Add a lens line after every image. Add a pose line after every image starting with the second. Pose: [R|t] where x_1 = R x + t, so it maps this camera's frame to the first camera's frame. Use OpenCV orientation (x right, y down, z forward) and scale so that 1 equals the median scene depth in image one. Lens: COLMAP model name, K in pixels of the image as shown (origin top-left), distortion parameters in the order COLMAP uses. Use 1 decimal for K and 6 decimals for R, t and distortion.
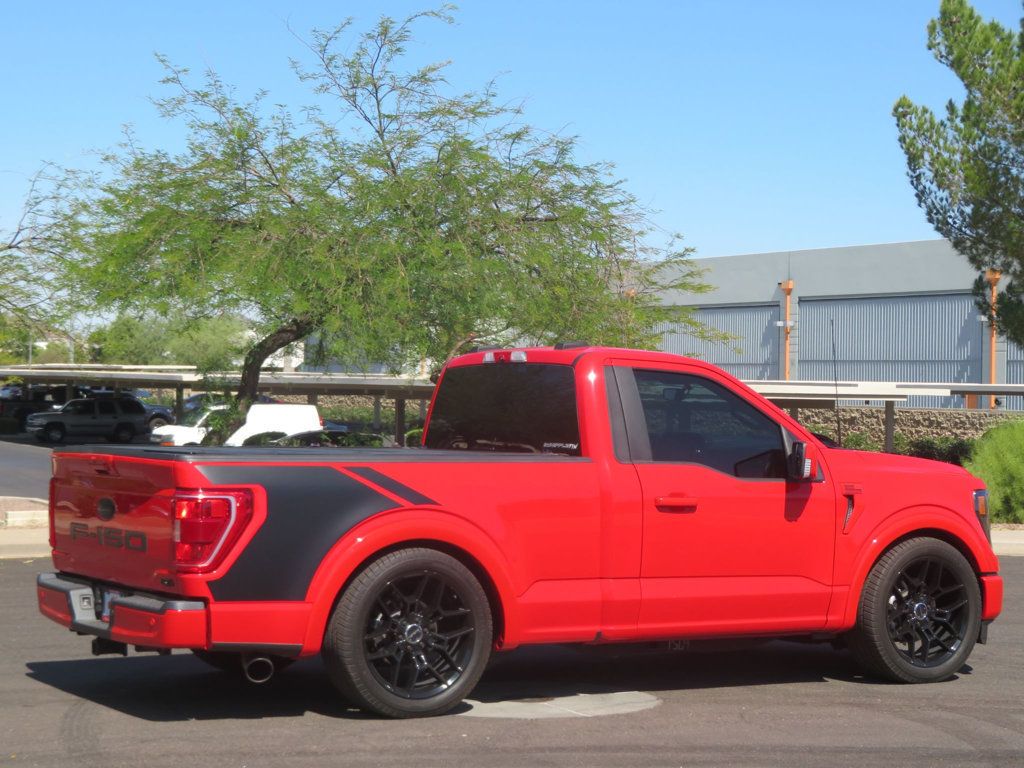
lens RADIAL K [[2349.0, 0, 514.9], [0, 2349.0, 376.5], [0, 0, 1]] dist [-0.020355, 0.000000]
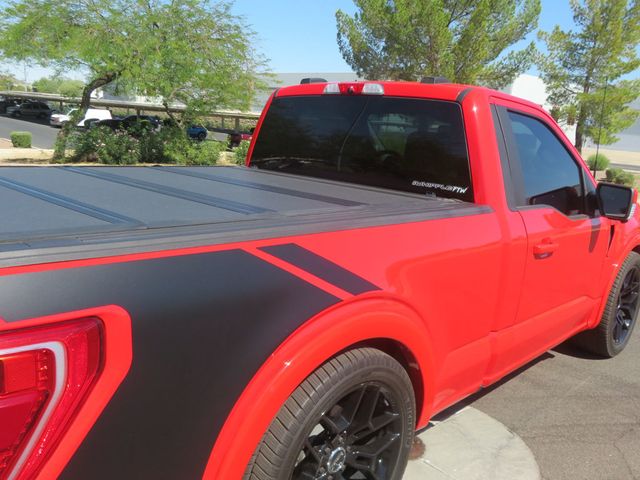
lens RADIAL K [[564.1, 0, 324.4], [0, 564.1, 241.9], [0, 0, 1]] dist [0.010397, 0.009787]
pose [[0.960348, -0.004958, 0.278760, -0.039116], [-0.058621, 0.973900, 0.219277, 0.001610], [-0.272571, -0.226924, 0.934992, 0.345666]]
